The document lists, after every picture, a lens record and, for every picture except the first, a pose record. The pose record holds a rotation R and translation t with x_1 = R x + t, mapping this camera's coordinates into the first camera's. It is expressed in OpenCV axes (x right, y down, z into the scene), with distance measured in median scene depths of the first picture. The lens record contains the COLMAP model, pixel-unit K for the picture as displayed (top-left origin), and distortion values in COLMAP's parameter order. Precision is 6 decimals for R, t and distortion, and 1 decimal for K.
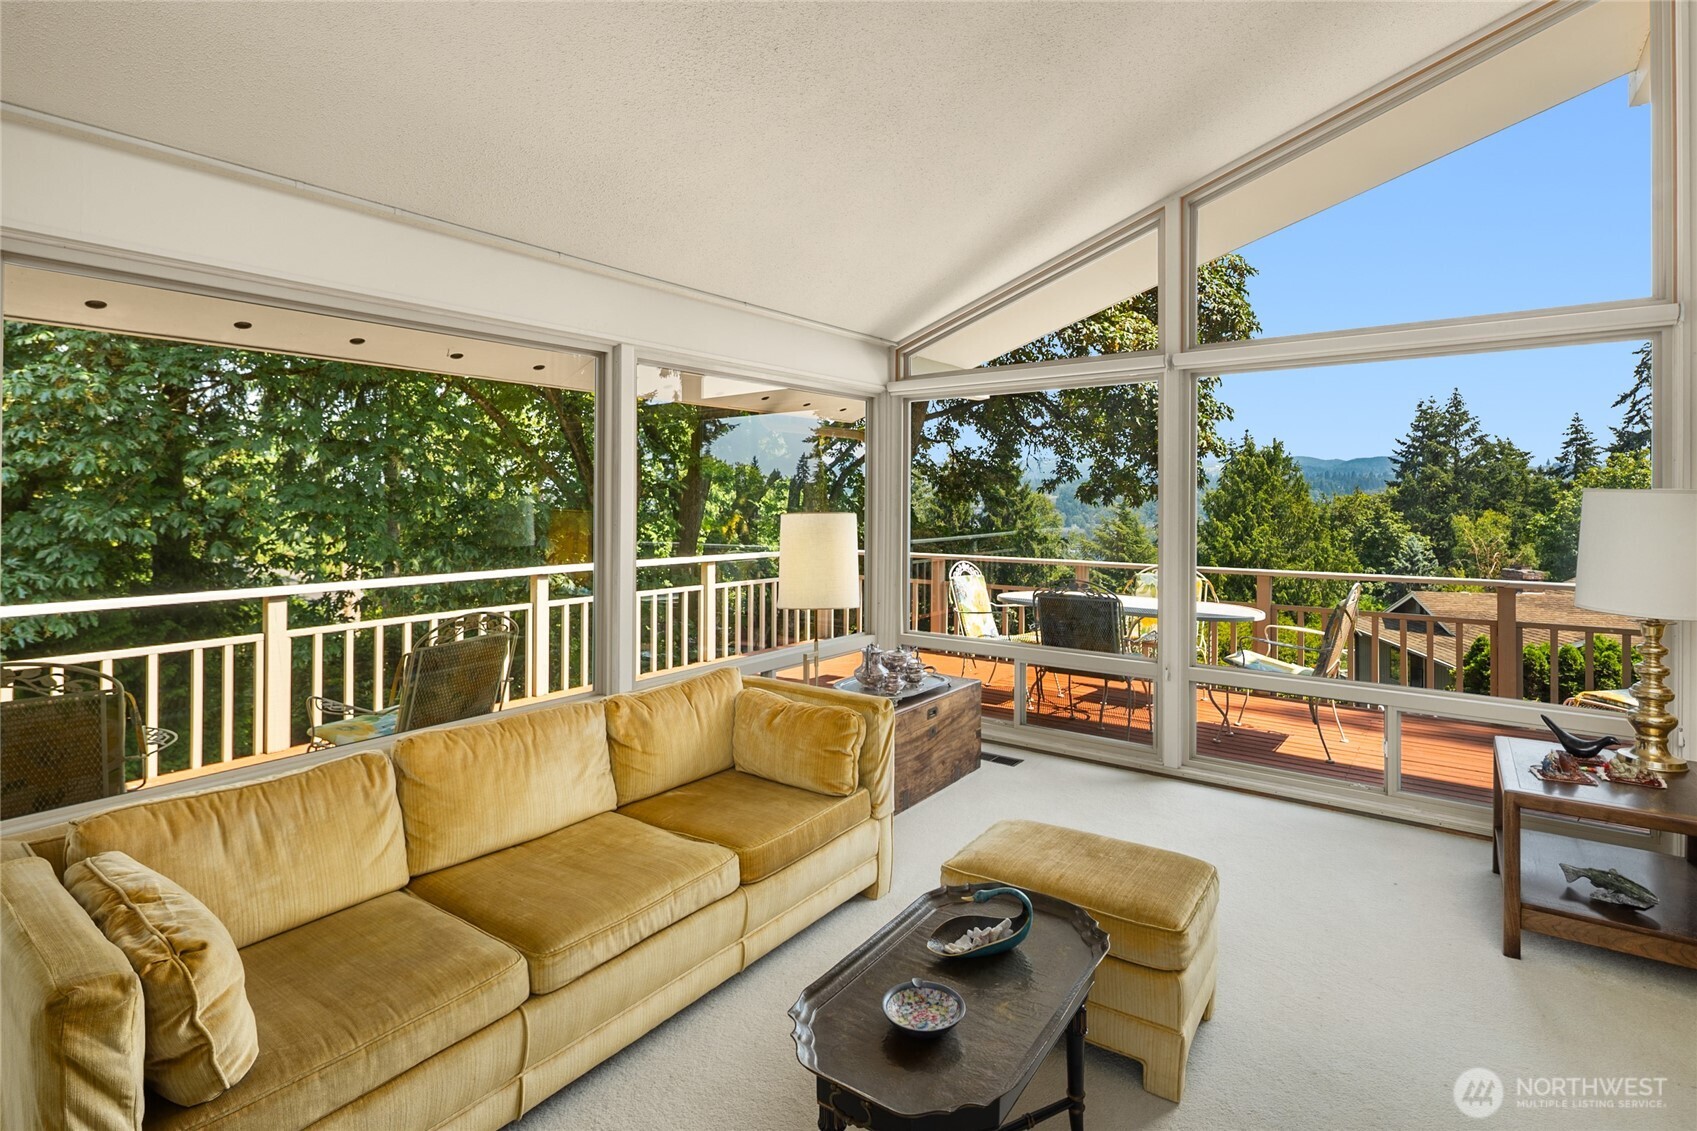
lens RADIAL K [[823.9, 0, 843.3], [0, 823.9, 502.1], [0, 0, 1]] dist [0.014753, -0.009806]
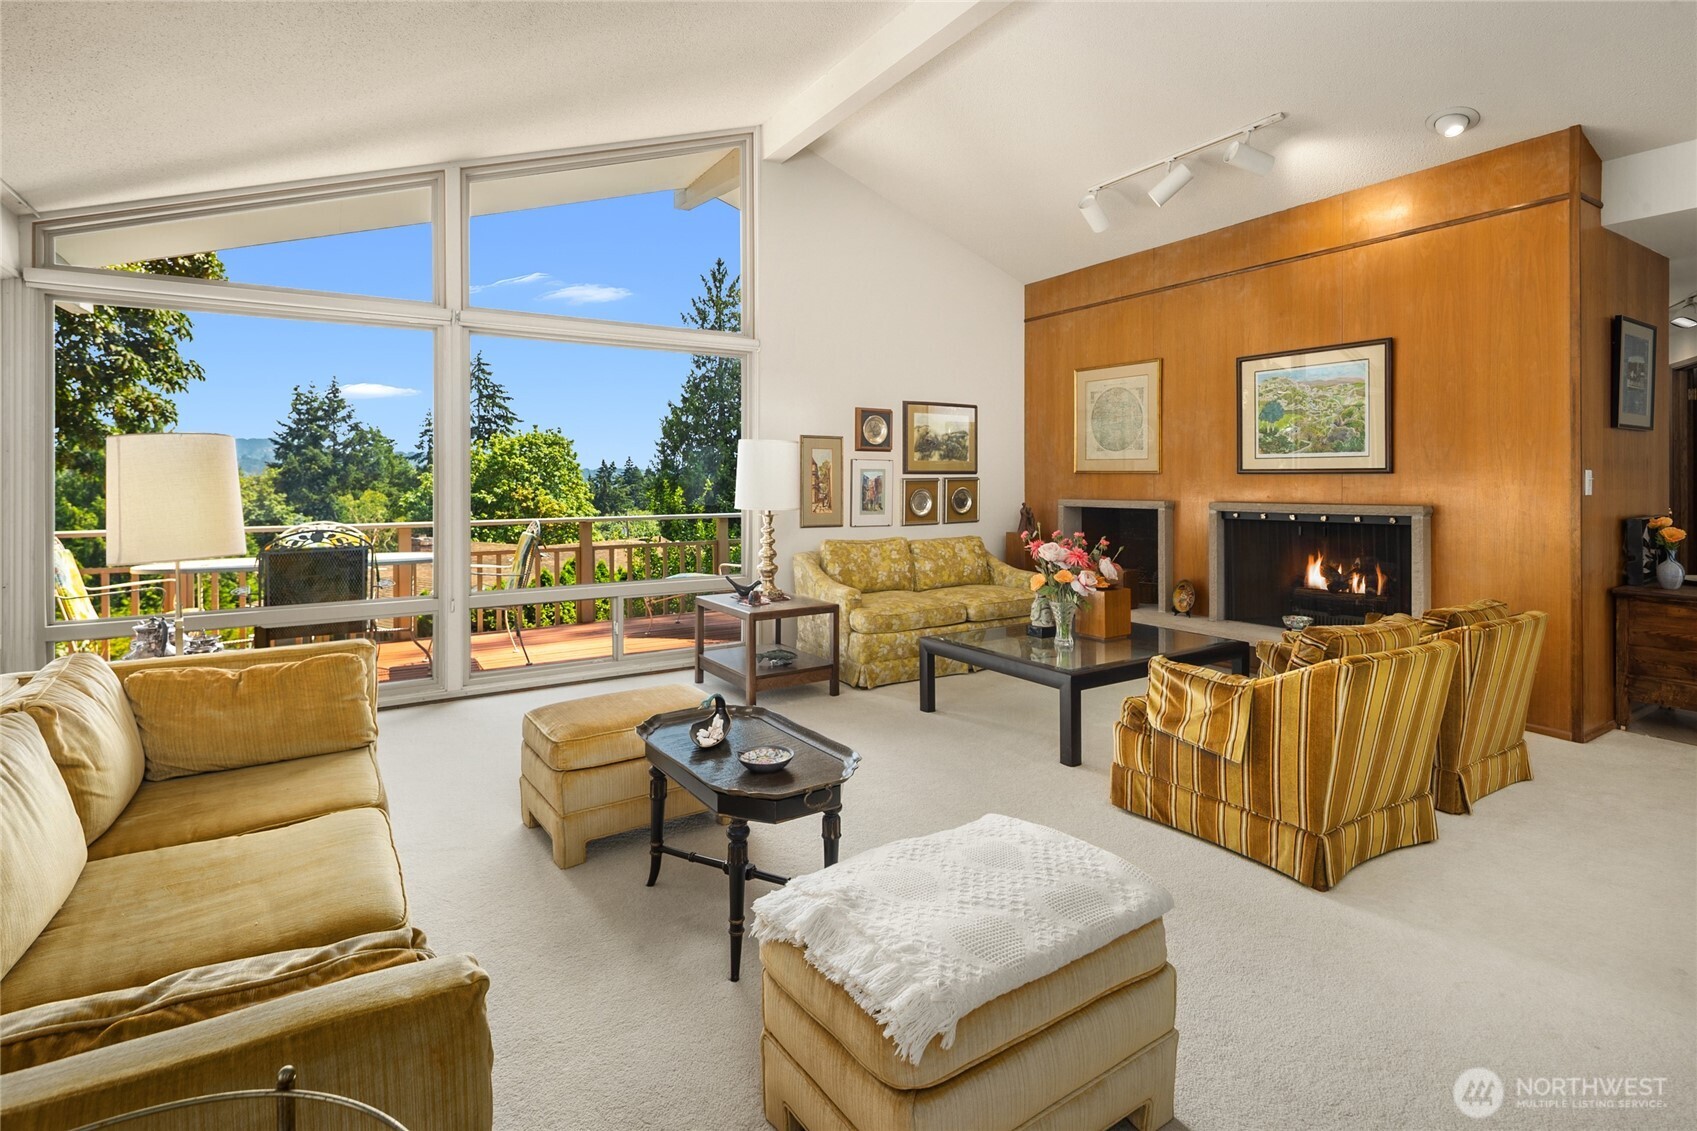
lens RADIAL K [[823.5, 0, 853.4], [0, 823.5, 480.2], [0, 0, 1]] dist [0.011455, -0.000392]
pose [[0.341236, -0.000655, 0.939978, -0.205498], [0.008034, 0.999965, -0.002220, 0.023731], [-0.939943, 0.008309, 0.341229, 0.067255]]
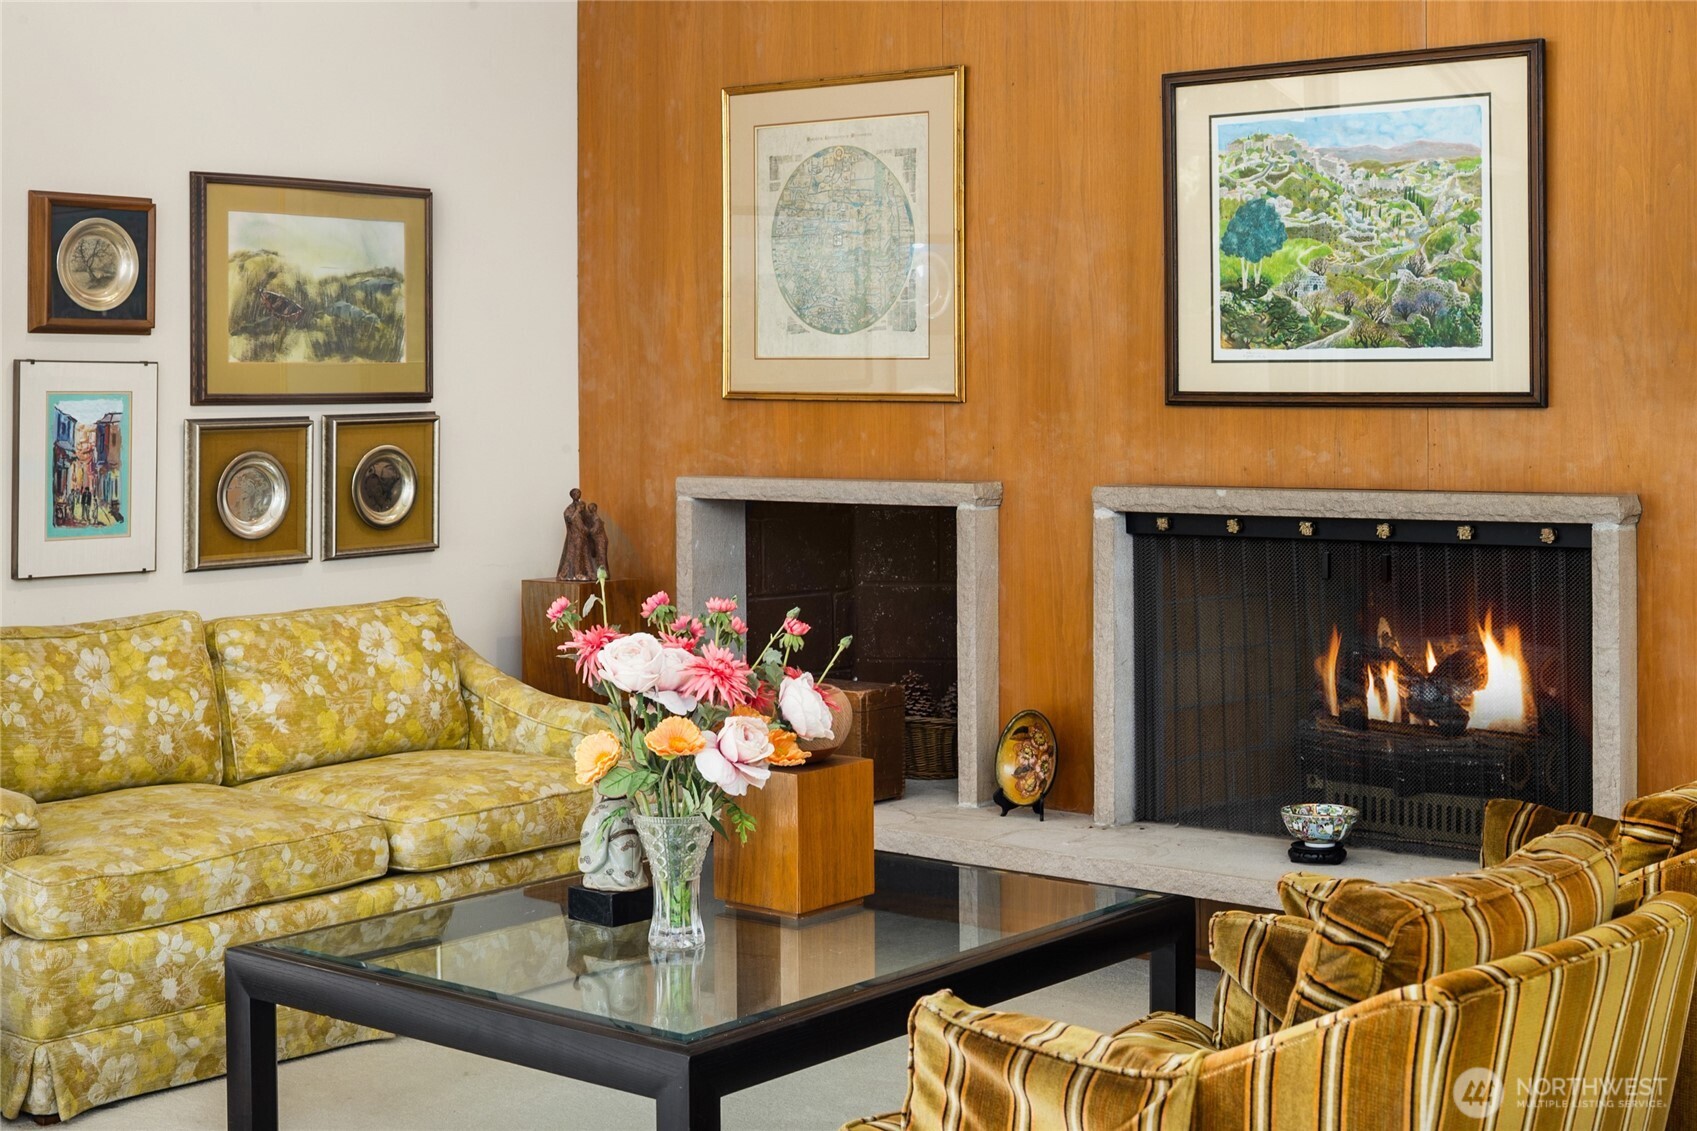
lens RADIAL K [[2445.6, 0, 851.7], [0, 2445.6, 382.8], [0, 0, 1]] dist [-0.024448, -0.018122]
pose [[0.046288, 0.000313, 0.998928, -0.174293], [0.012631, 0.999920, -0.000899, 0.014262], [-0.998848, 0.012659, 0.046280, 0.061129]]
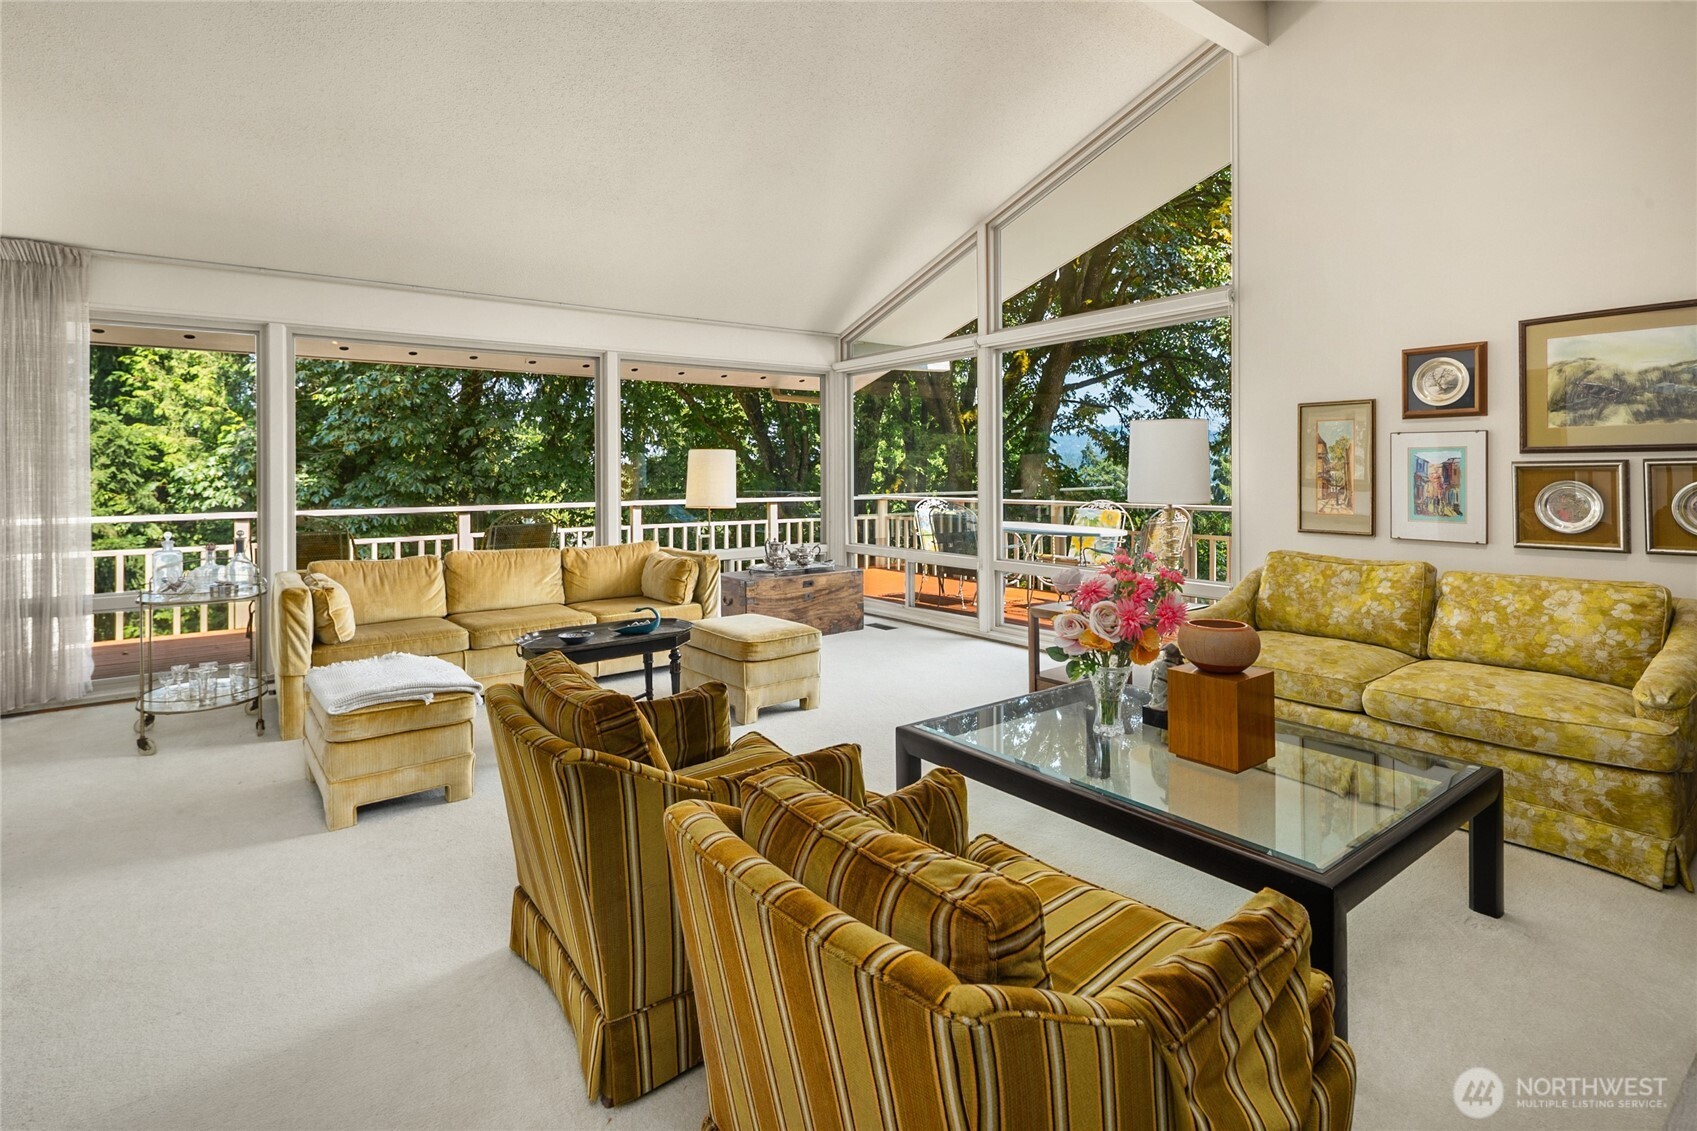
lens RADIAL K [[829.3, 0, 851.4], [0, 829.3, 465.7], [0, 0, 1]] dist [0.004933, -0.000187]
pose [[0.960965, -0.010193, -0.276482, 0.260911], [0.007100, 0.999901, -0.012189, 0.025403], [0.276578, 0.009750, 0.960942, -0.188226]]
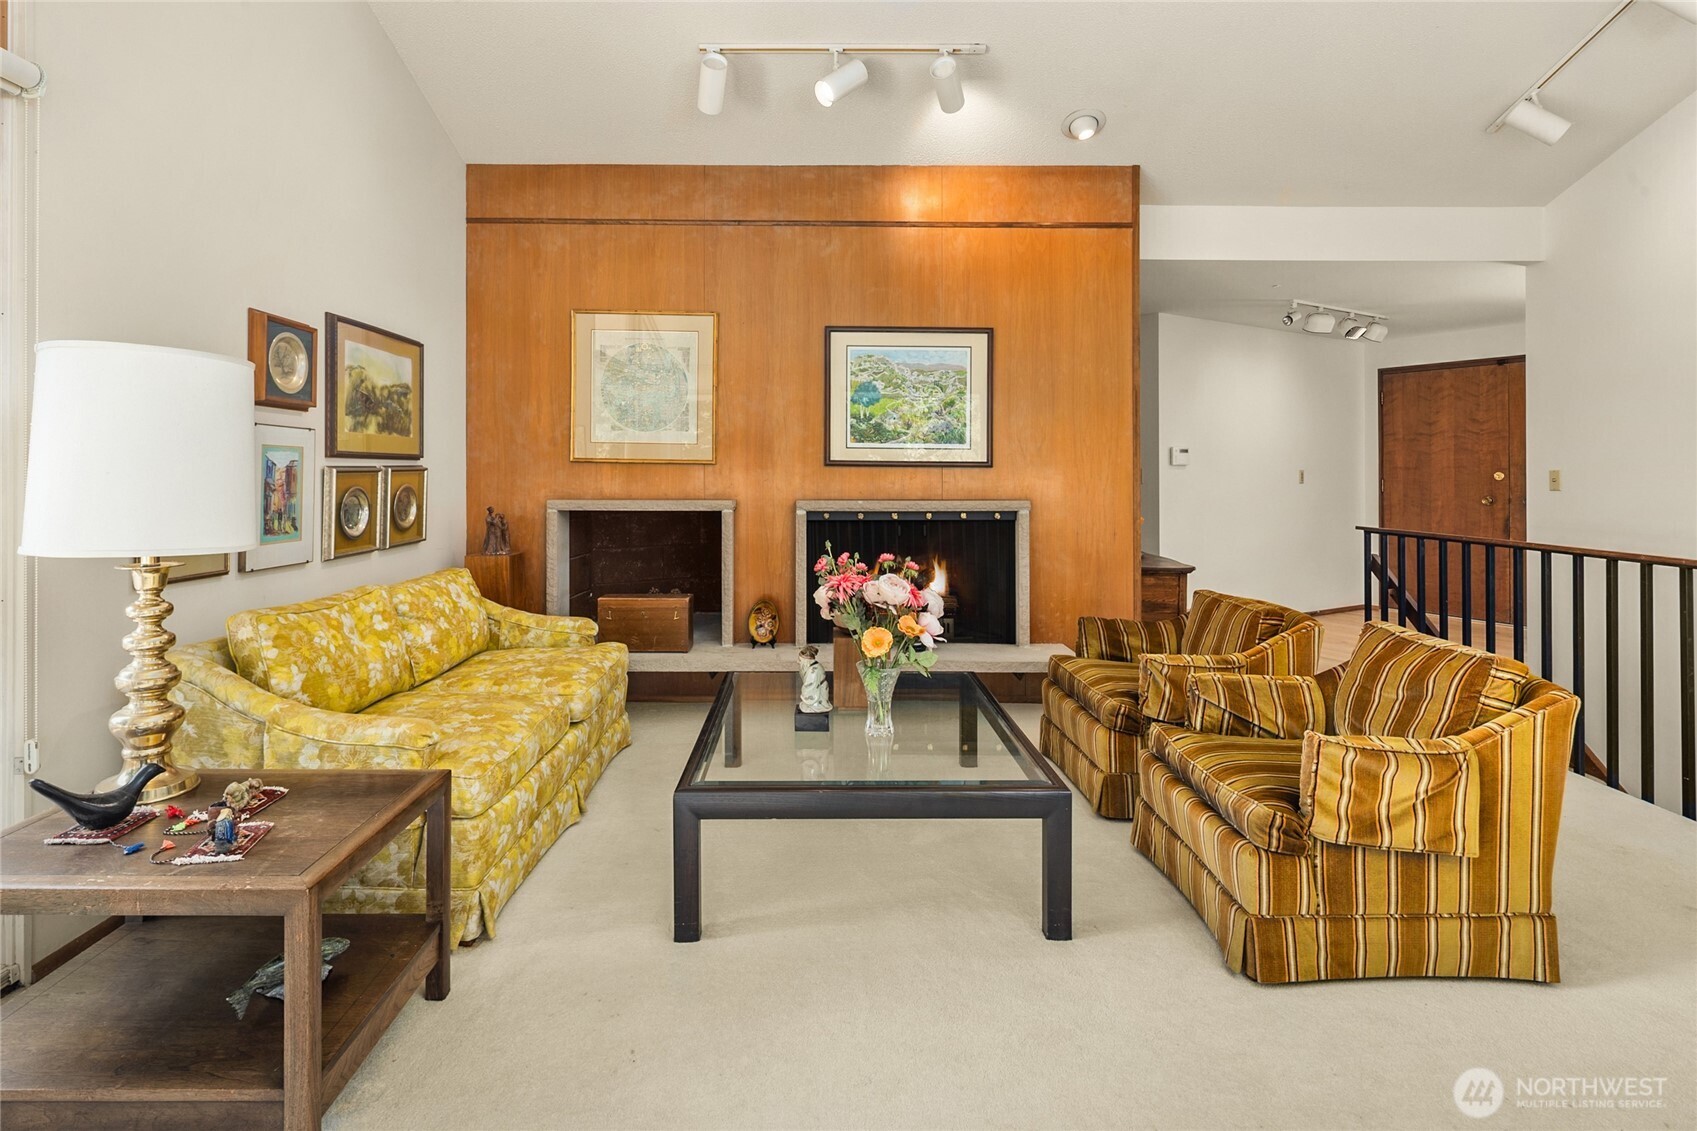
lens RADIAL K [[828.8, 0, 826.6], [0, 828.8, 473.6], [0, 0, 1]] dist [0.001629, -0.000243]
pose [[-0.612108, -0.003794, 0.790765, 0.048631], [0.000038, 0.999988, 0.004827, 0.022500], [-0.790774, 0.002985, -0.612101, 0.307862]]
